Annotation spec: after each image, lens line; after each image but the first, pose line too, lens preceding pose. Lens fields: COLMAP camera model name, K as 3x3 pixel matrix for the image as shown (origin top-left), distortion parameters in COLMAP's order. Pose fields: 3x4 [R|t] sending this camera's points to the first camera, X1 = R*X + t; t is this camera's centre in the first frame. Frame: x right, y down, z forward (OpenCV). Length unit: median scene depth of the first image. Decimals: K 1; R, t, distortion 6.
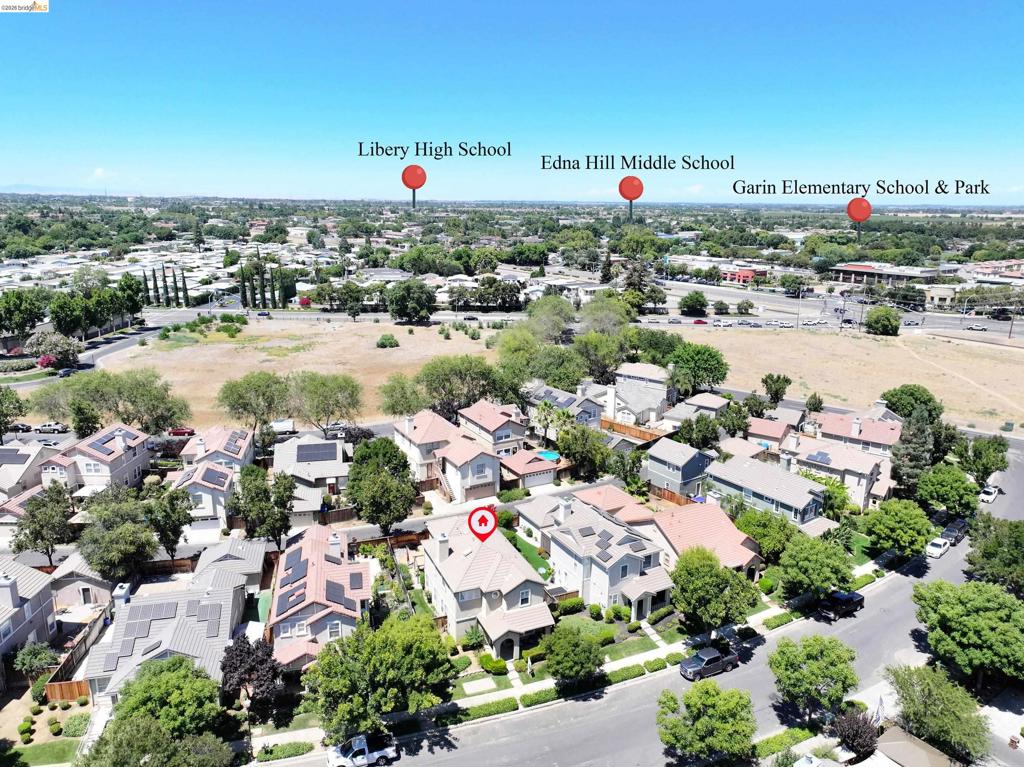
lens RADIAL K [[761.9, 0, 512.0], [0, 761.9, 383.5], [0, 0, 1]] dist [0.003561, 0.012998]
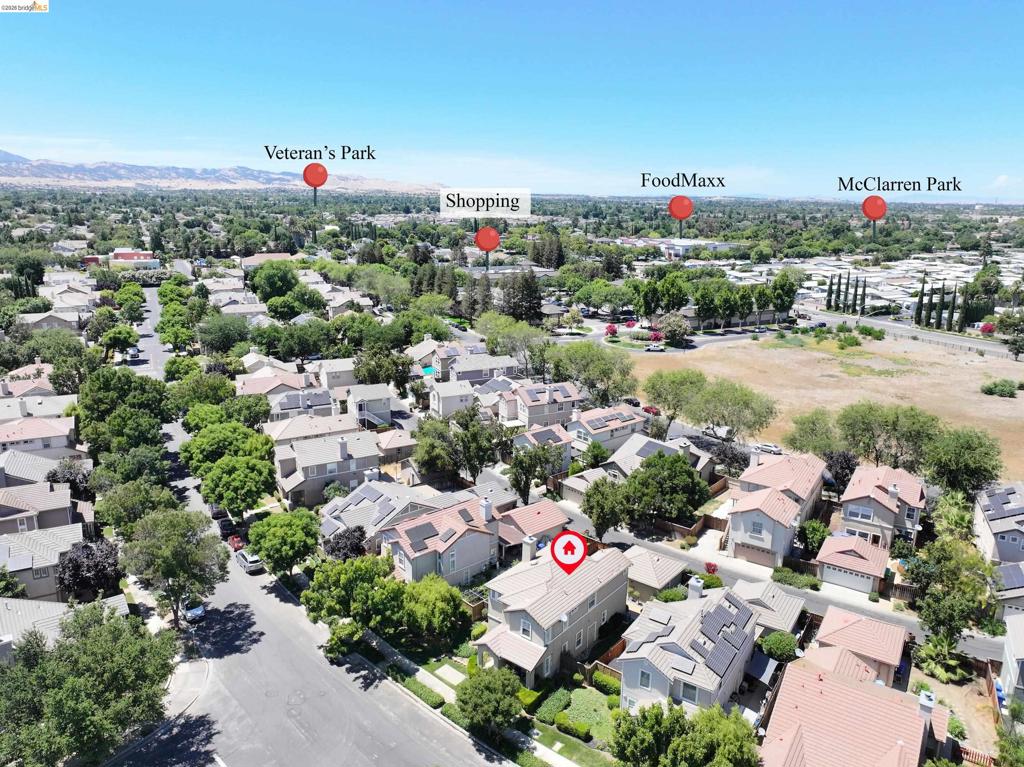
lens RADIAL K [[761.9, 0, 512.0], [0, 761.9, 383.5], [0, 0, 1]] dist [0.003561, 0.012998]
pose [[0.425614, 0.212811, -0.879525, 0.804586], [-0.223799, 0.966514, 0.125560, -0.122488], [0.876793, 0.143397, 0.458989, 0.557307]]
